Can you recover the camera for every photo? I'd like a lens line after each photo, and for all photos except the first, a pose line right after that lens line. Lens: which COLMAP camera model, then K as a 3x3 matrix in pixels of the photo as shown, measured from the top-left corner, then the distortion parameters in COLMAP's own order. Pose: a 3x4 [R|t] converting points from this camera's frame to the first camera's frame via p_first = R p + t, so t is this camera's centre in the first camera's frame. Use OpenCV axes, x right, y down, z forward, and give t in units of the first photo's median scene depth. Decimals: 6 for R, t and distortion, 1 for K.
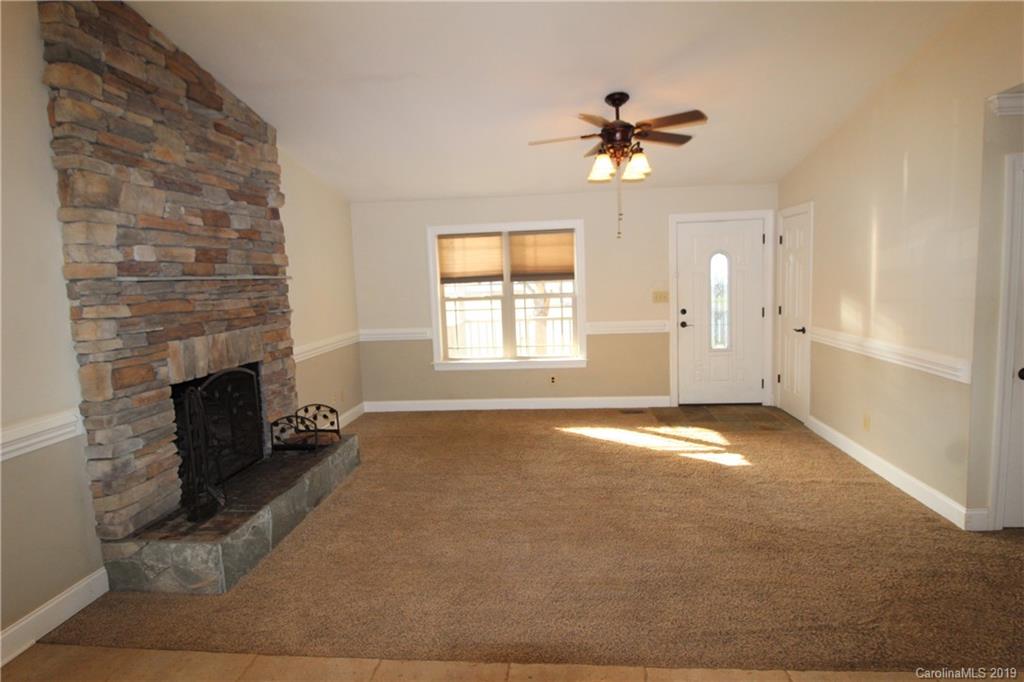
lens RADIAL K [[536.8, 0, 522.3], [0, 536.8, 327.6], [0, 0, 1]] dist [0.001220, -0.010592]
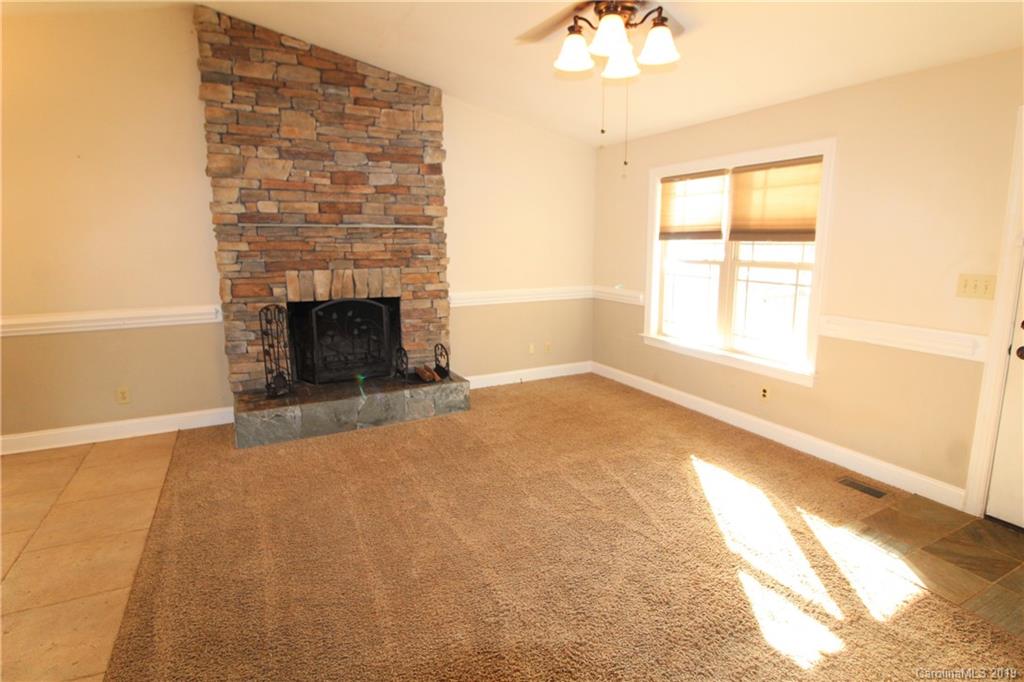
lens RADIAL K [[536.8, 0, 517.1], [0, 536.8, 328.2], [0, 0, 1]] dist [0.001220, -0.010592]
pose [[0.527045, 0.177758, -0.831039, 0.772879], [-0.101778, 0.984044, 0.145938, -0.083990], [0.843721, 0.007665, 0.536727, 0.688857]]
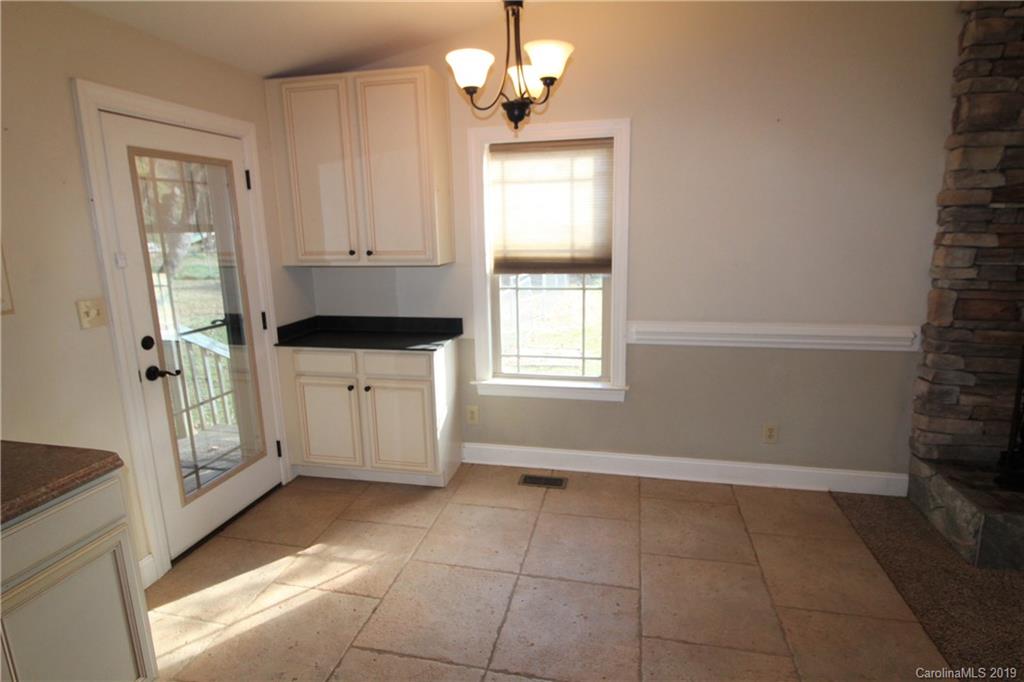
lens RADIAL K [[536.8, 0, 513.1], [0, 536.8, 330.5], [0, 0, 1]] dist [0.001220, -0.010592]
pose [[-0.131495, 0.232767, -0.963602, 0.251508], [-0.077661, 0.966636, 0.244097, -0.034056], [0.988270, 0.106932, -0.109031, 0.236118]]
